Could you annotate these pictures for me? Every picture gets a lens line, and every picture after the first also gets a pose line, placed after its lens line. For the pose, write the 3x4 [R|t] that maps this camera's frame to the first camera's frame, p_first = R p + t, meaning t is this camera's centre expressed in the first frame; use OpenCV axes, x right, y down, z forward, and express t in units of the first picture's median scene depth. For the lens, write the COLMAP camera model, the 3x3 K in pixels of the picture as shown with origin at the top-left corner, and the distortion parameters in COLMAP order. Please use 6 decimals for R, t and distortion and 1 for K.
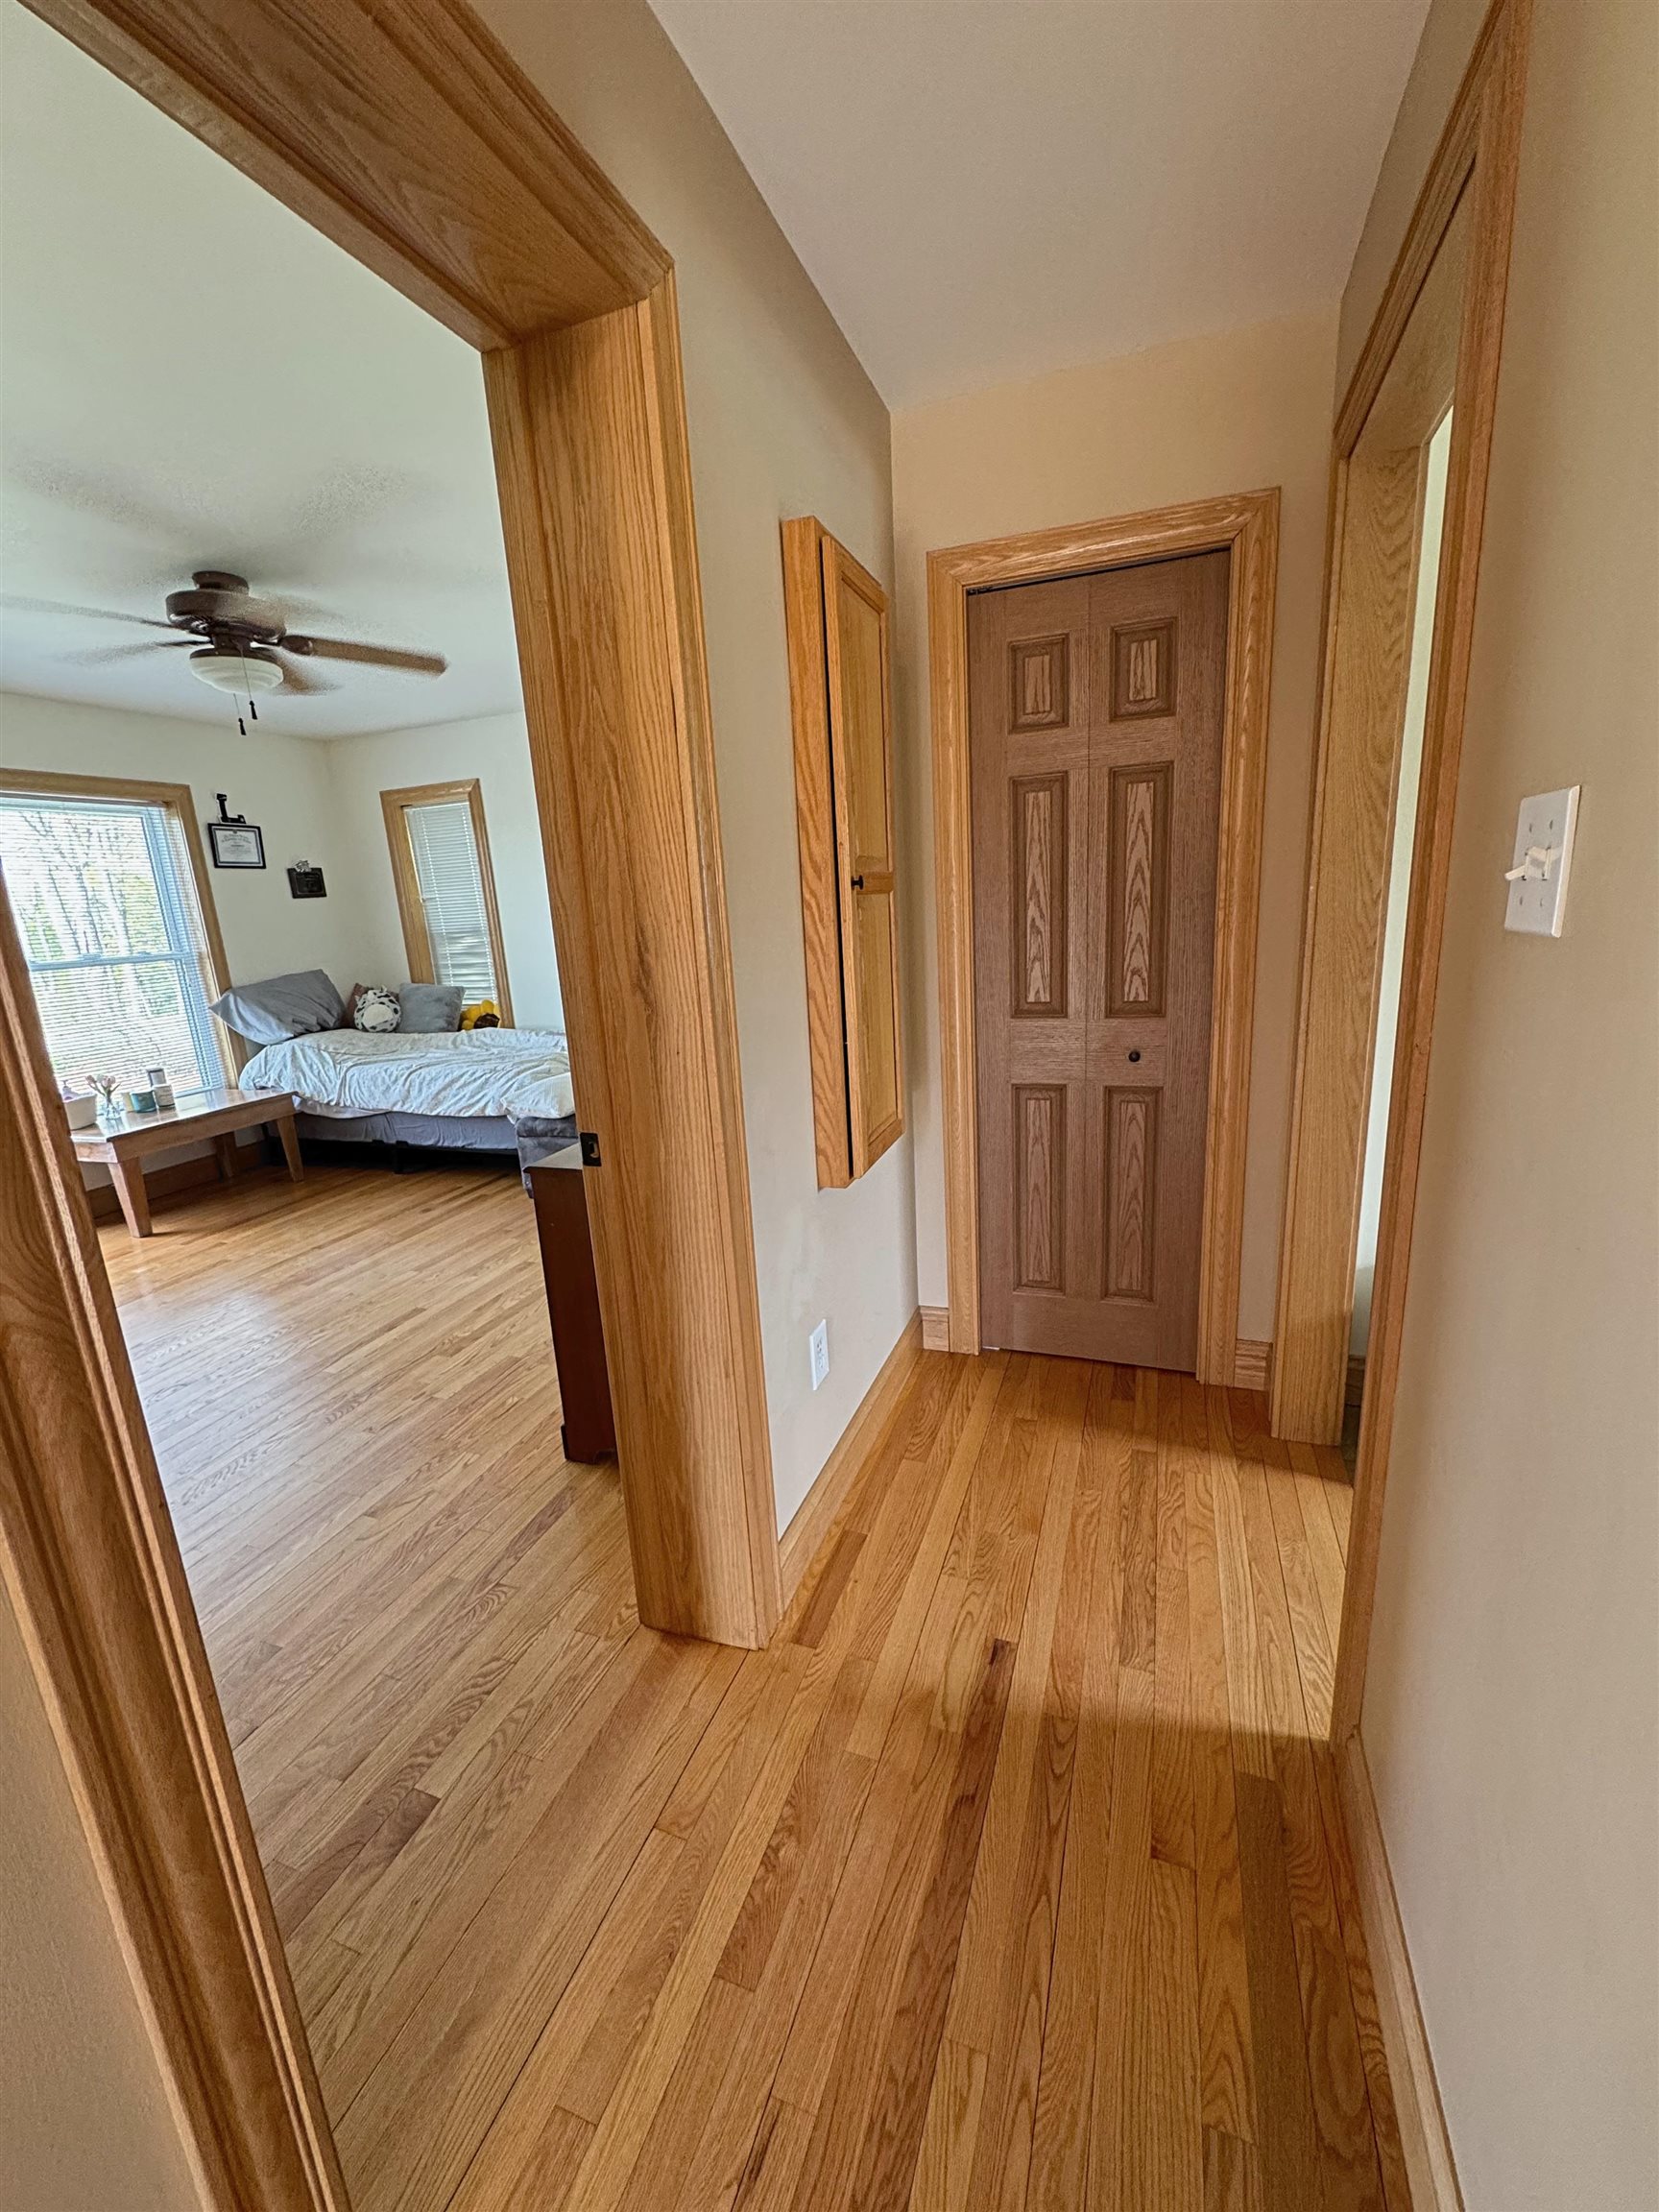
lens RADIAL K [[896.8, 0, 830.0], [0, 896.8, 1110.0], [0, 0, 1]] dist [-0.000885, 0.000768]
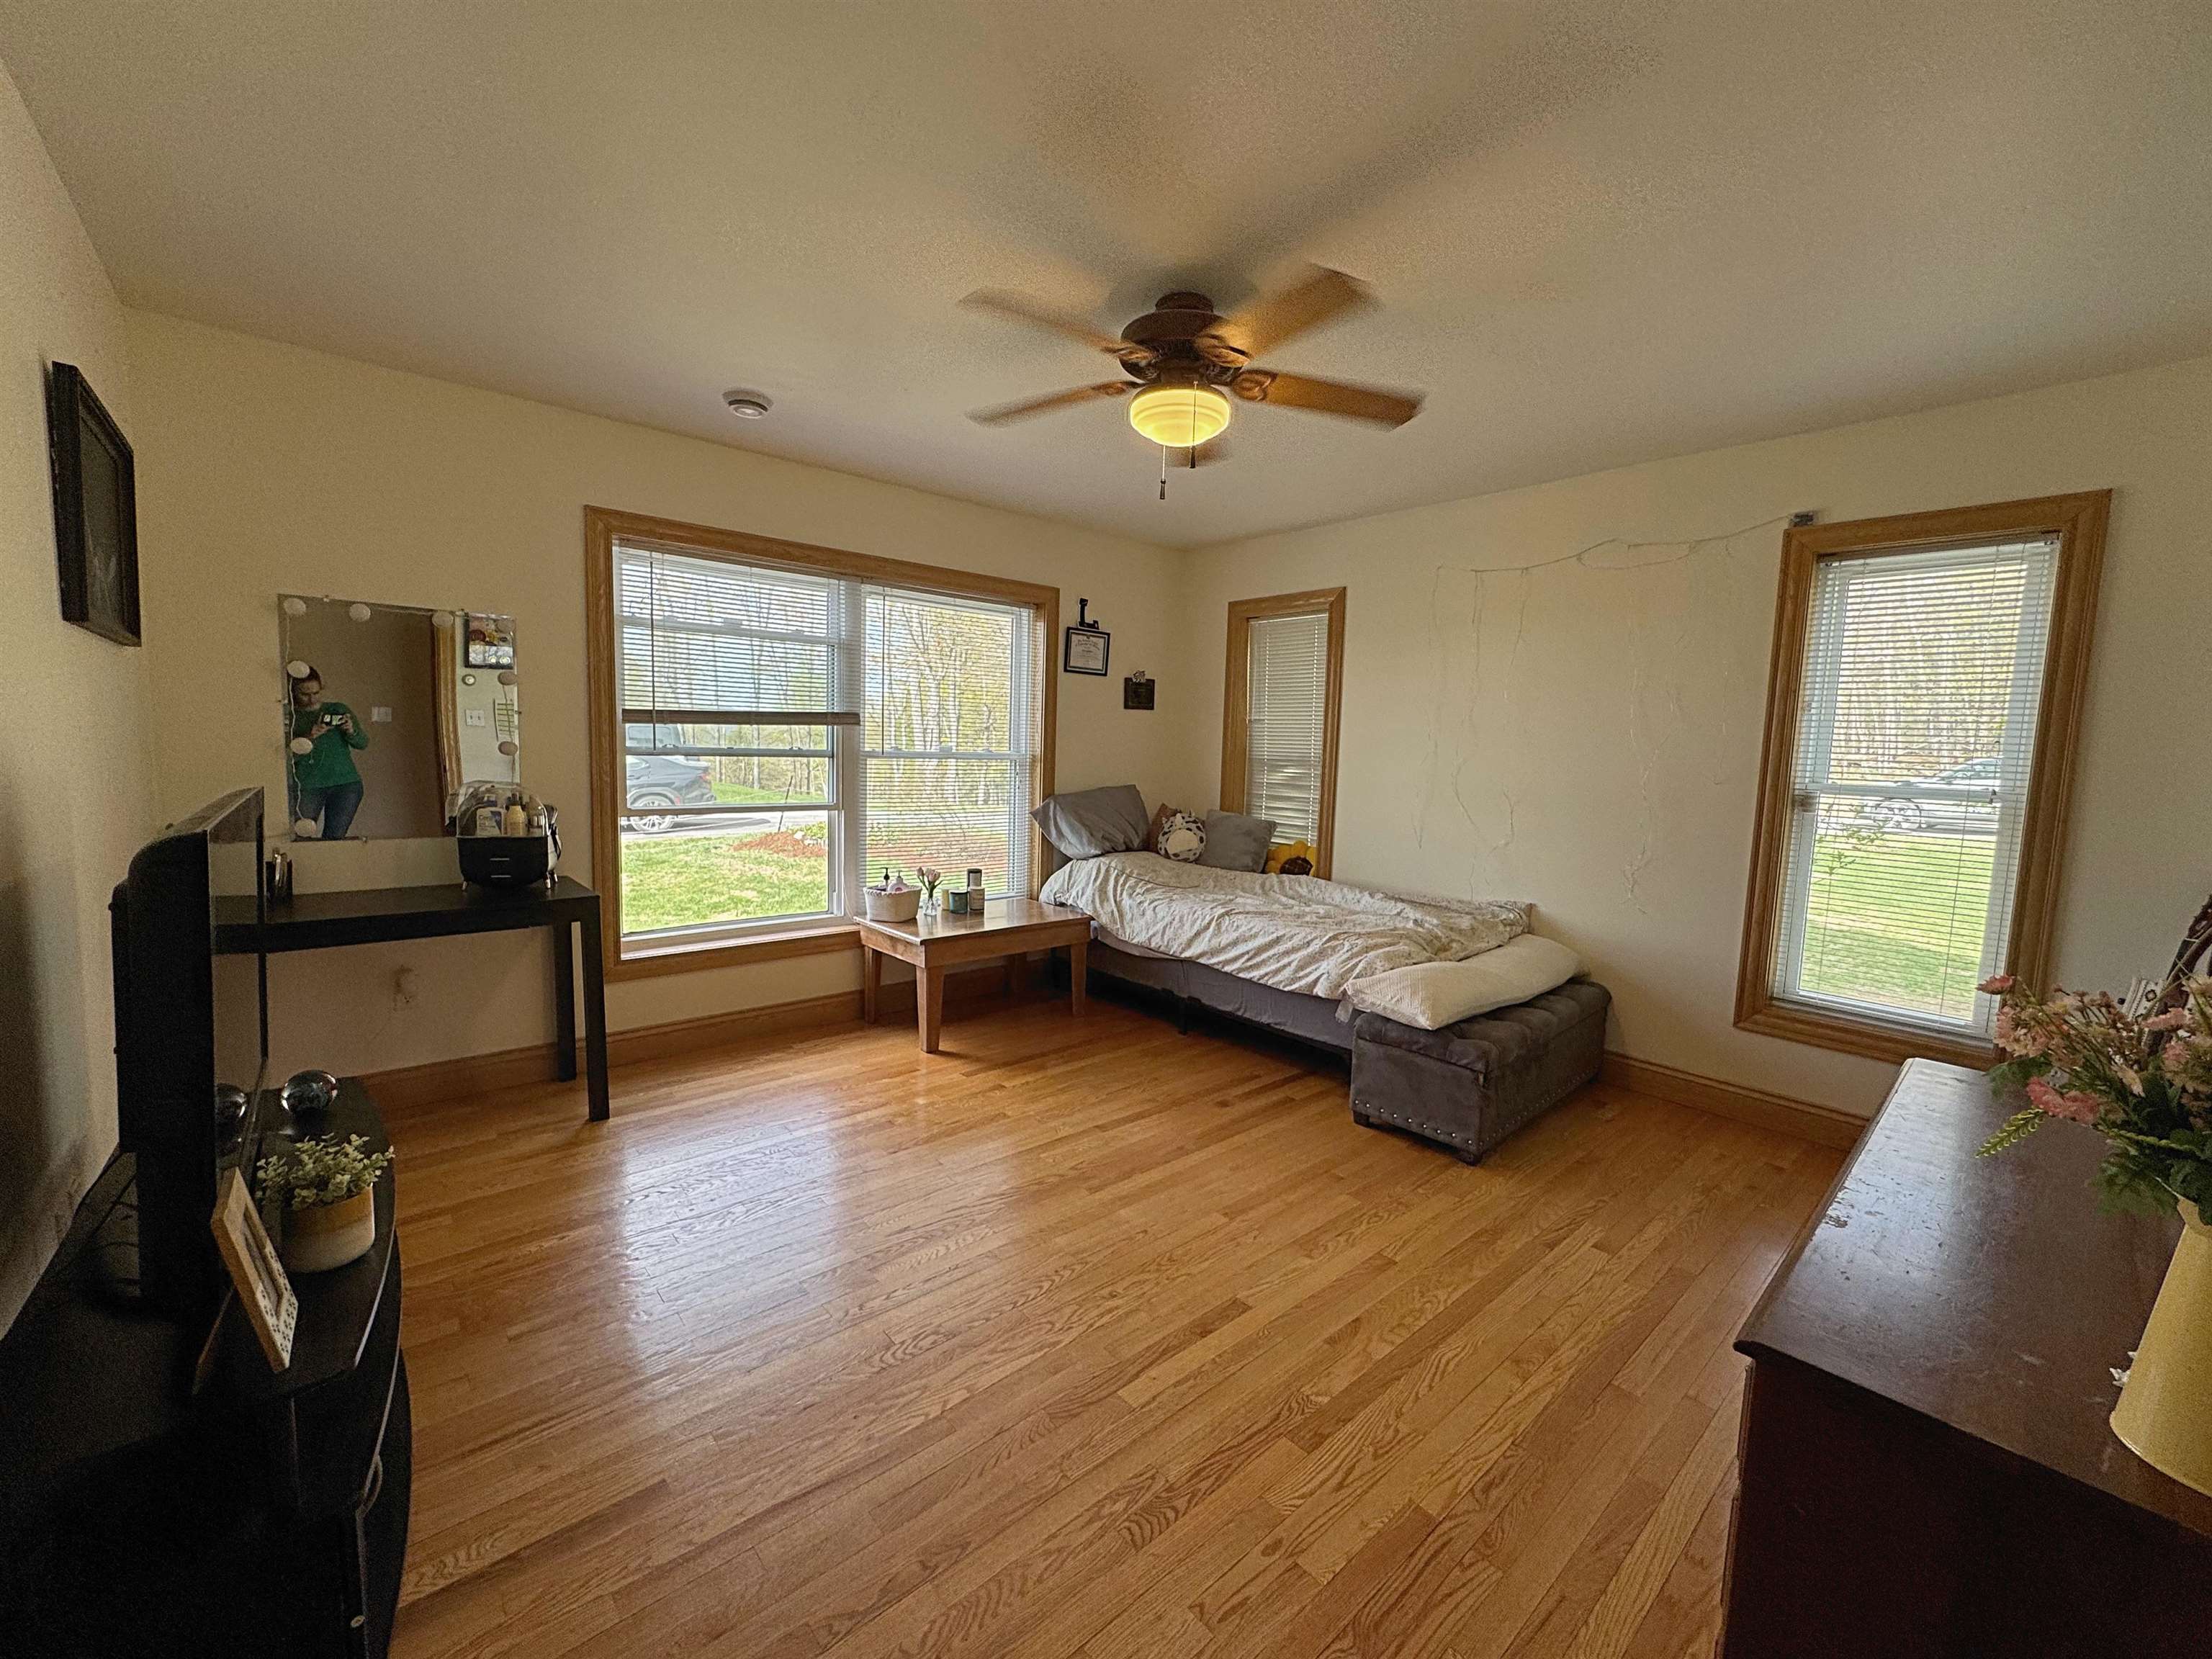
lens RADIAL K [[896.8, 0, 1081.8], [0, 896.8, 819.6], [0, 0, 1]] dist [-0.000885, 0.000768]
pose [[0.866727, 0.125733, -0.482676, -0.188646], [-0.193136, 0.976816, -0.092356, -0.029724], [0.459873, 0.173270, 0.870916, 0.201039]]
